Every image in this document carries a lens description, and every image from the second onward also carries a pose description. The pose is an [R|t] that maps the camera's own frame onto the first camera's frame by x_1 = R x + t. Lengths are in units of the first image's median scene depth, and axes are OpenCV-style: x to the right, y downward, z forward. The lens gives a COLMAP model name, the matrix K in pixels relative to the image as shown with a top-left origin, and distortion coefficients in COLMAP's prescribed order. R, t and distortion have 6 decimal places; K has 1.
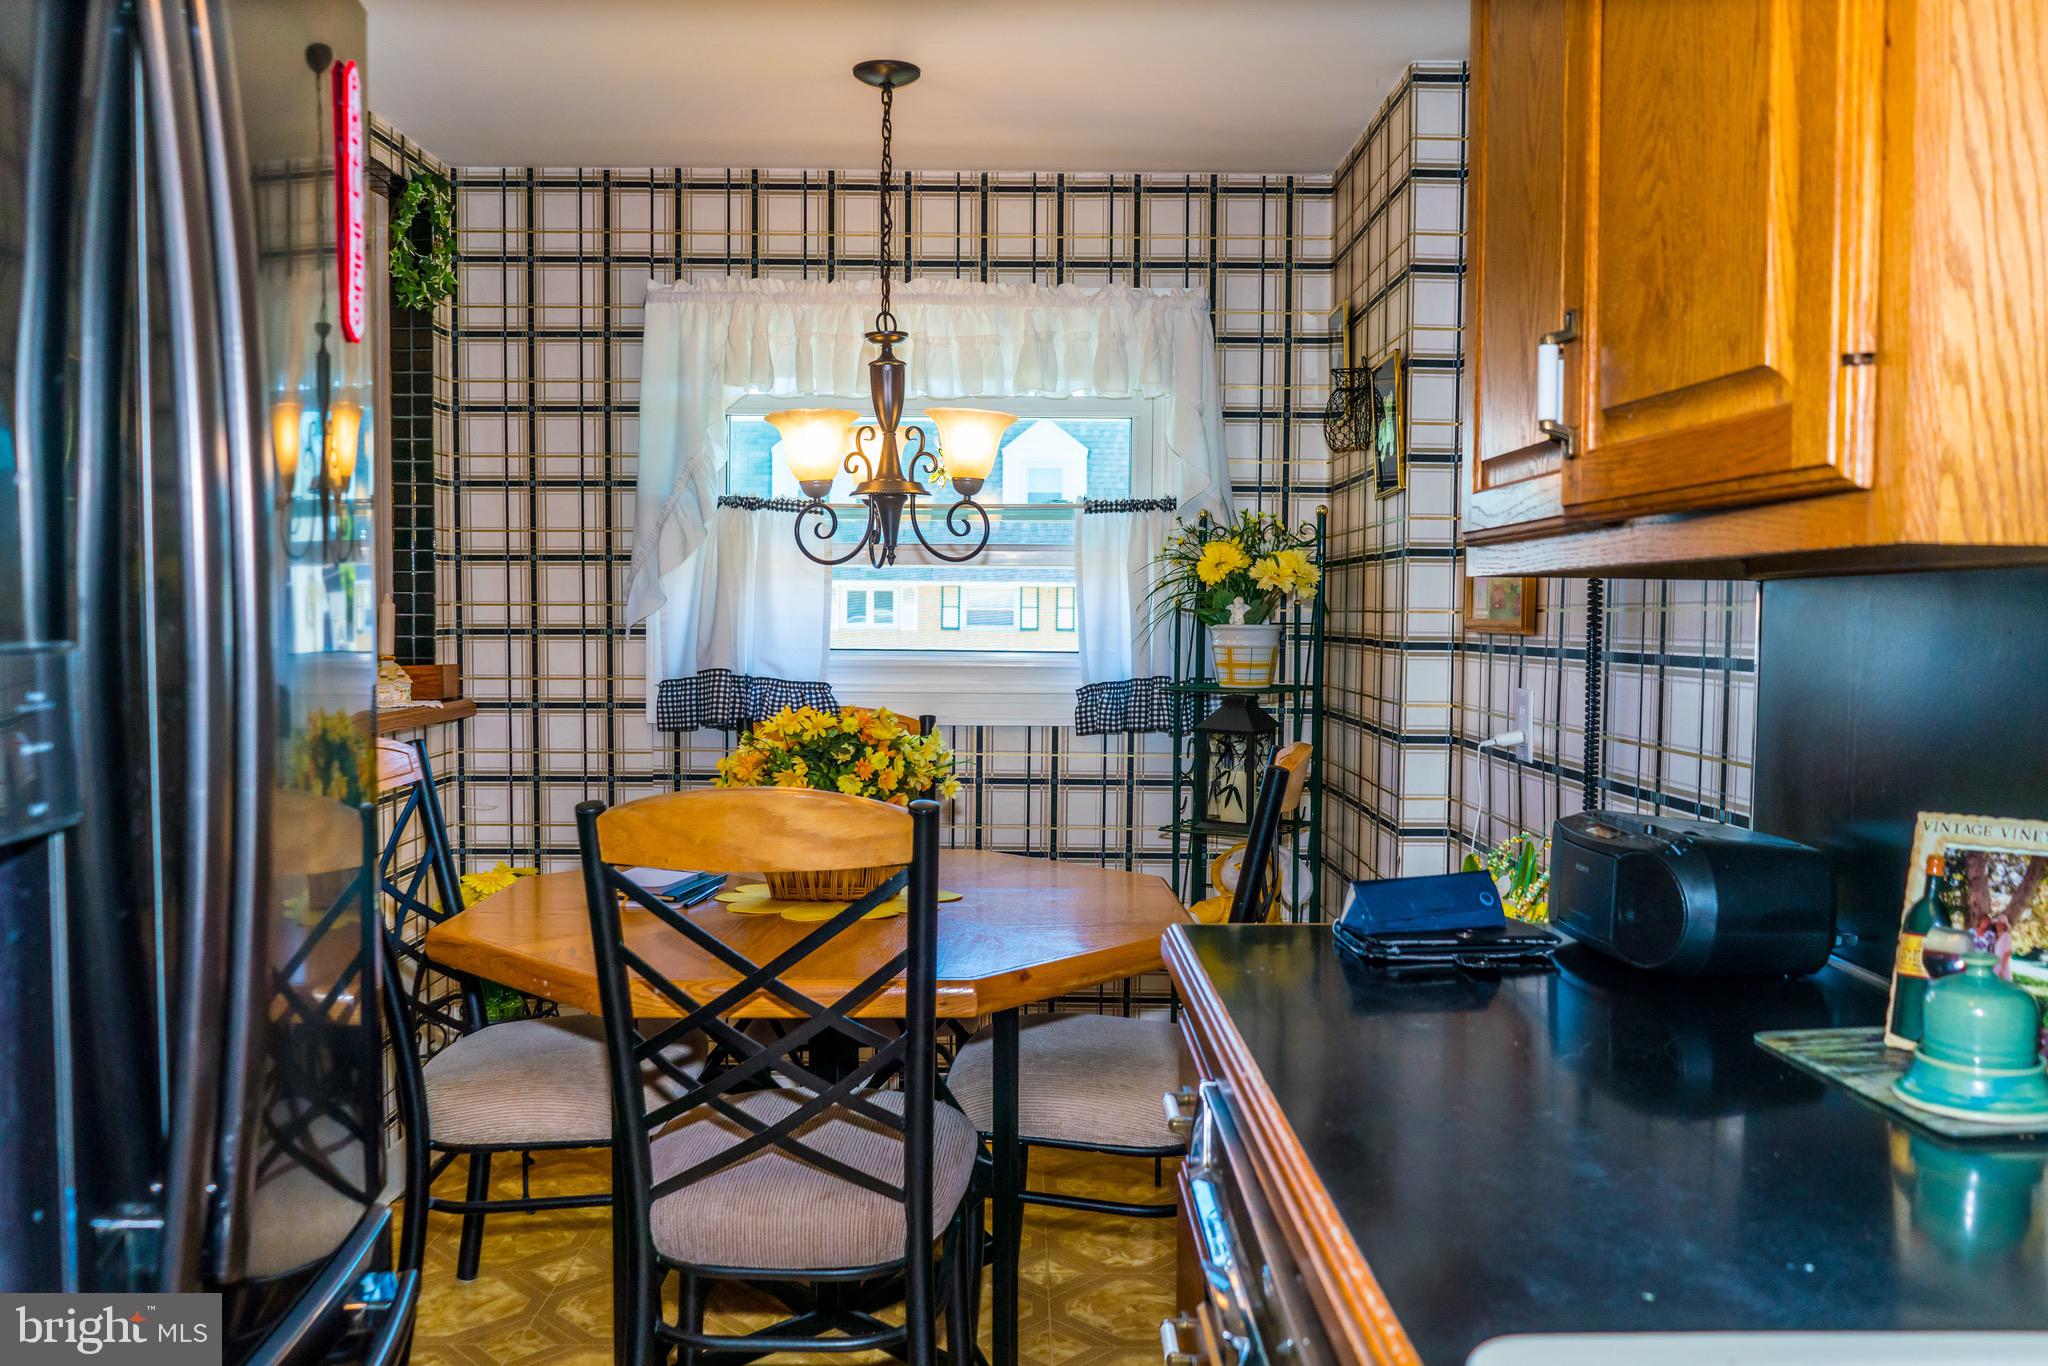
lens RADIAL K [[1602.9, 0, 1036.7], [0, 1602.9, 688.0], [0, 0, 1]] dist [-0.024901, 0.001271]
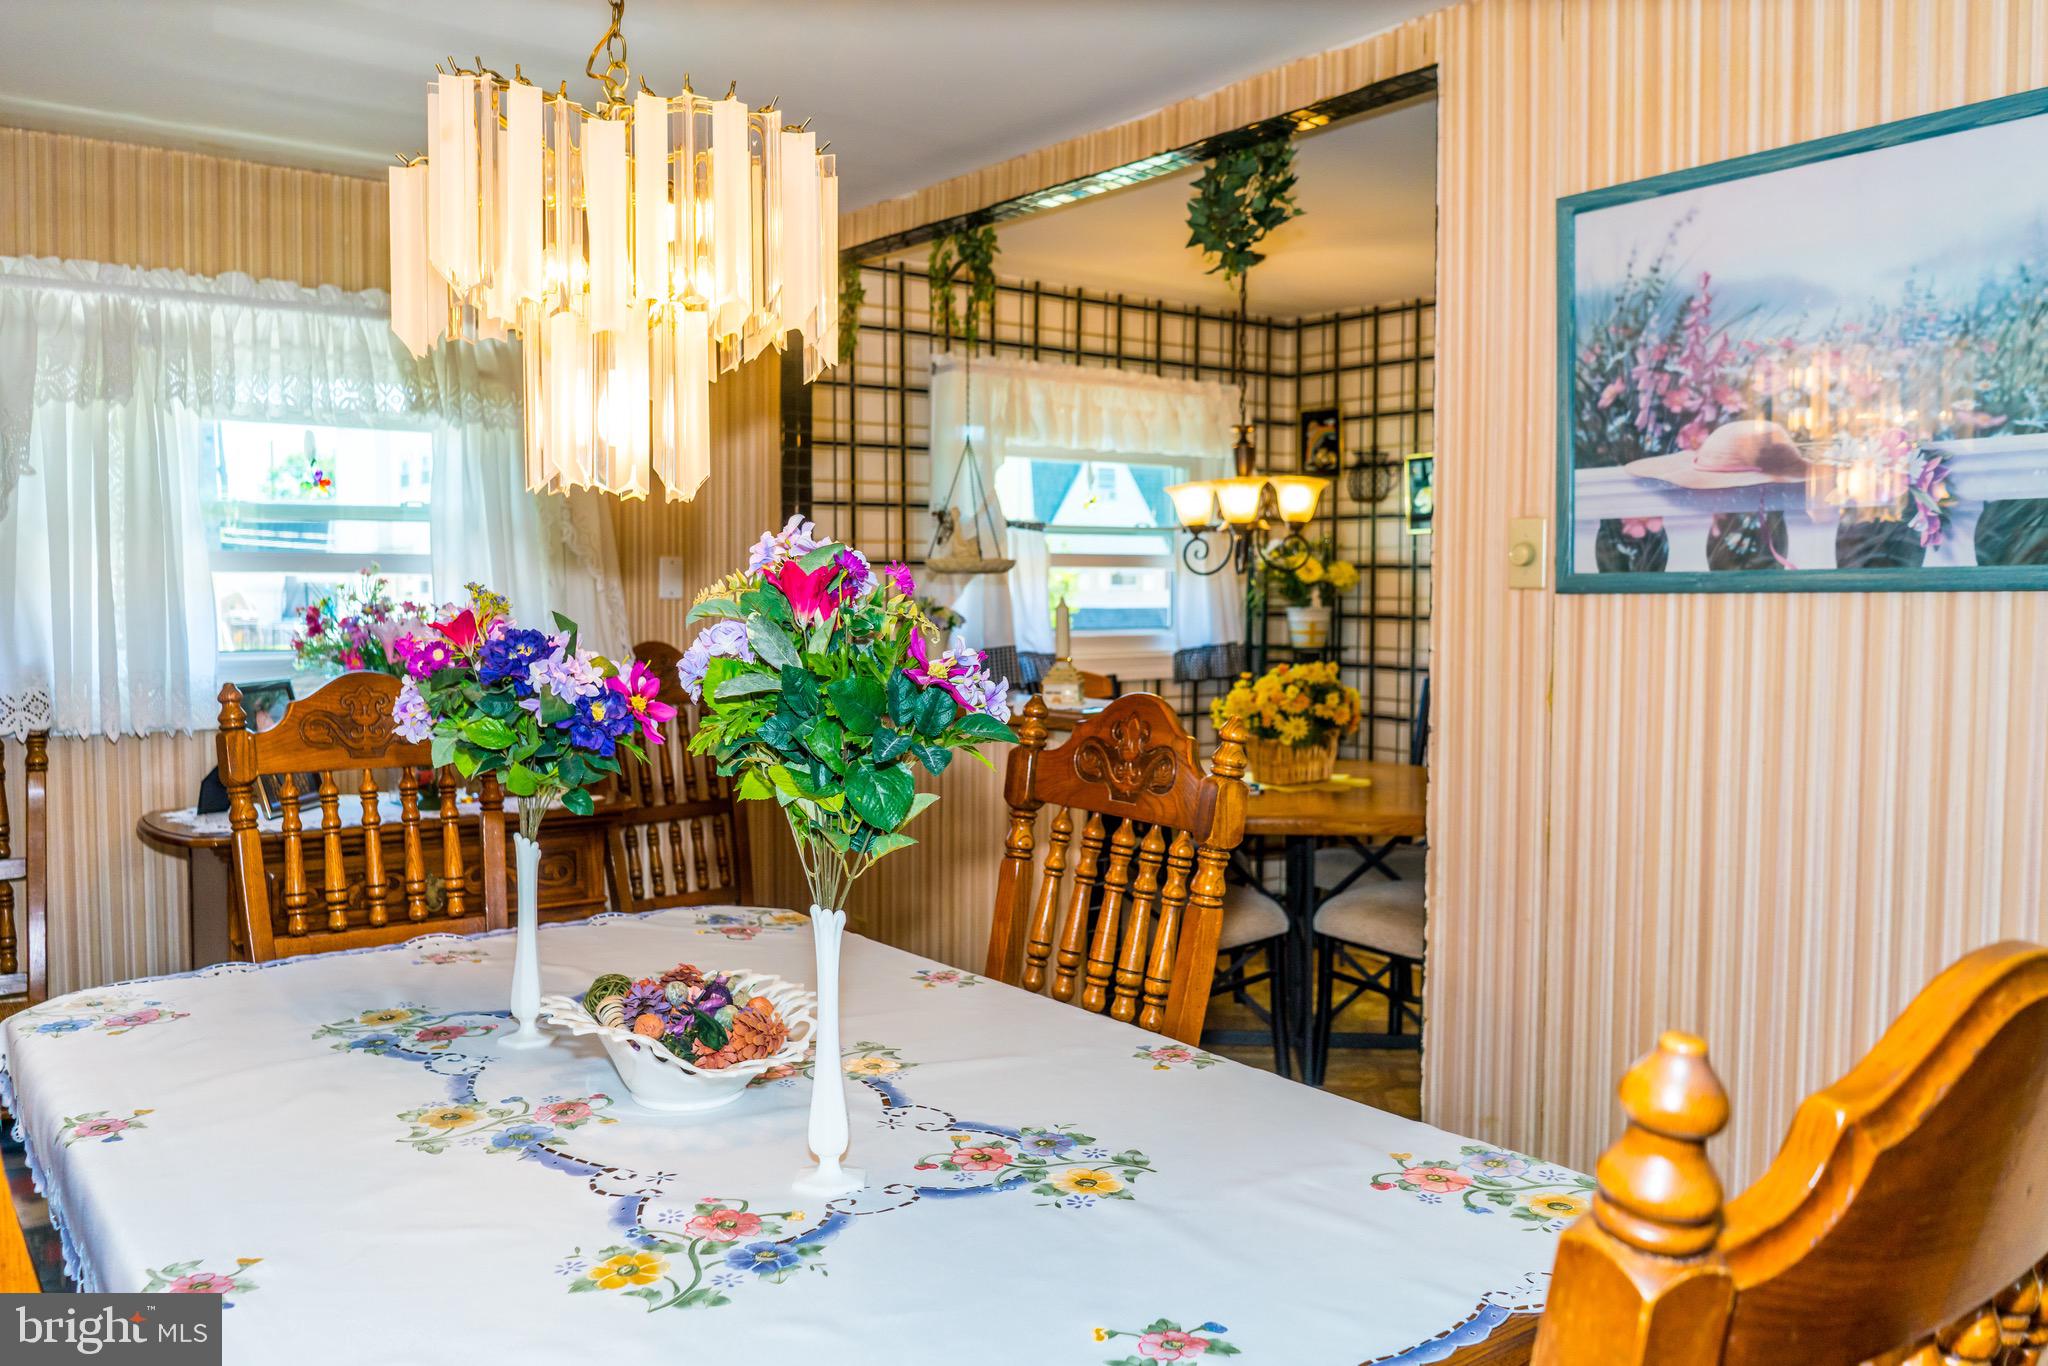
lens RADIAL K [[1602.9, 0, 1015.0], [0, 1602.9, 670.8], [0, 0, 1]] dist [-0.024901, 0.001271]
pose [[0.795388, -0.039497, 0.604813, -0.987897], [0.031557, 0.999220, 0.023752, -0.022396], [-0.605279, 0.000194, 0.796013, -0.082575]]
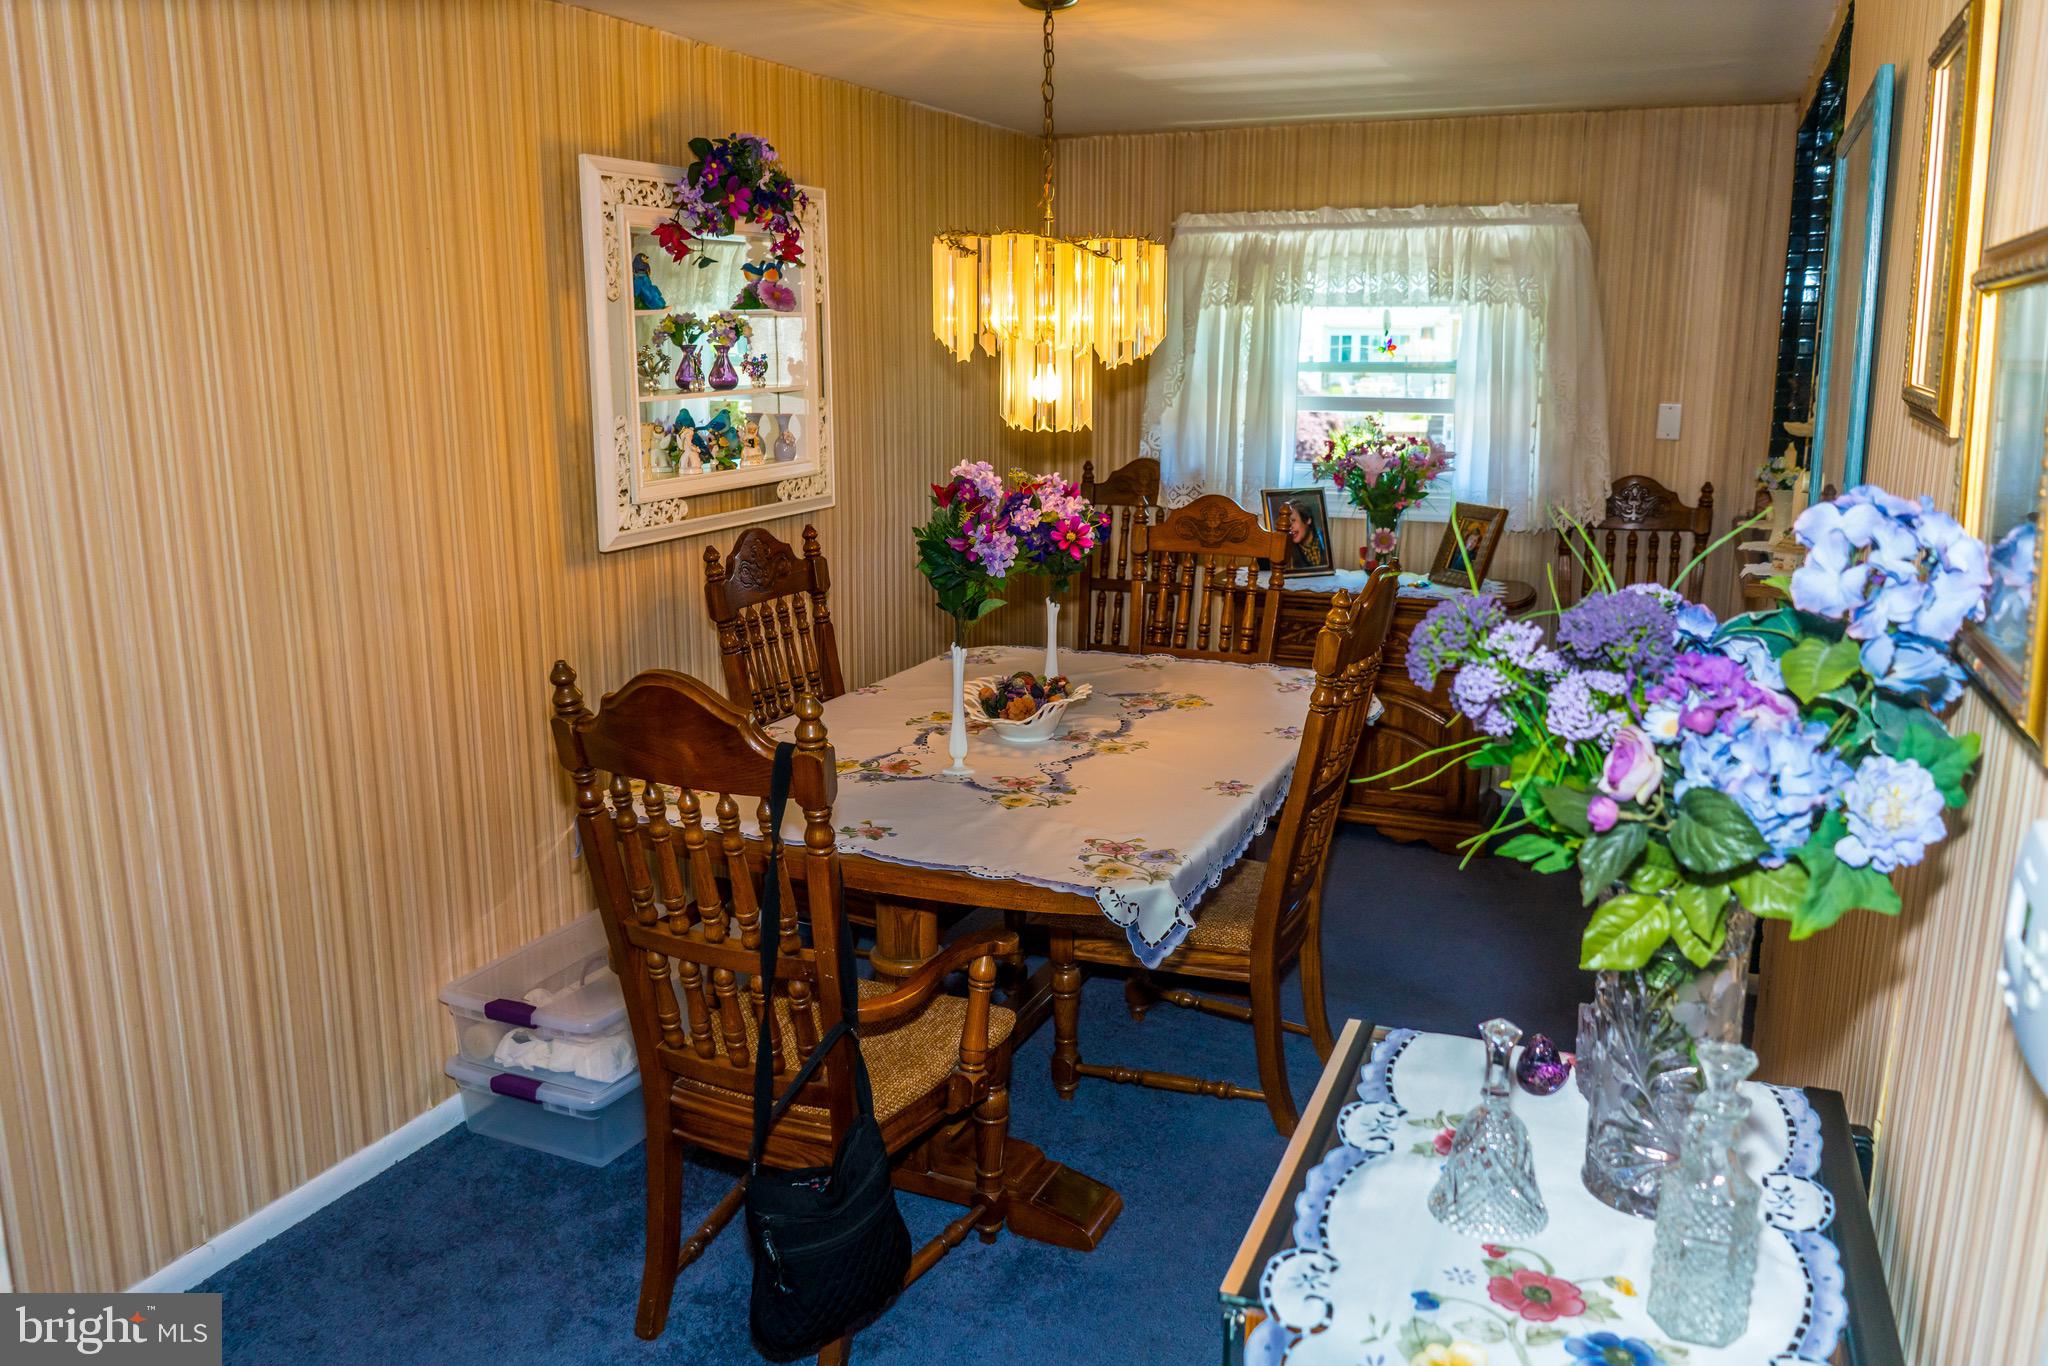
lens RADIAL K [[1602.9, 0, 1006.7], [0, 1602.9, 691.6], [0, 0, 1]] dist [-0.024901, 0.001271]
pose [[0.911953, 0.079593, -0.402501, -0.423419], [-0.006579, 0.983714, 0.179620, -0.084410], [0.410242, -0.161157, 0.897624, -0.494511]]
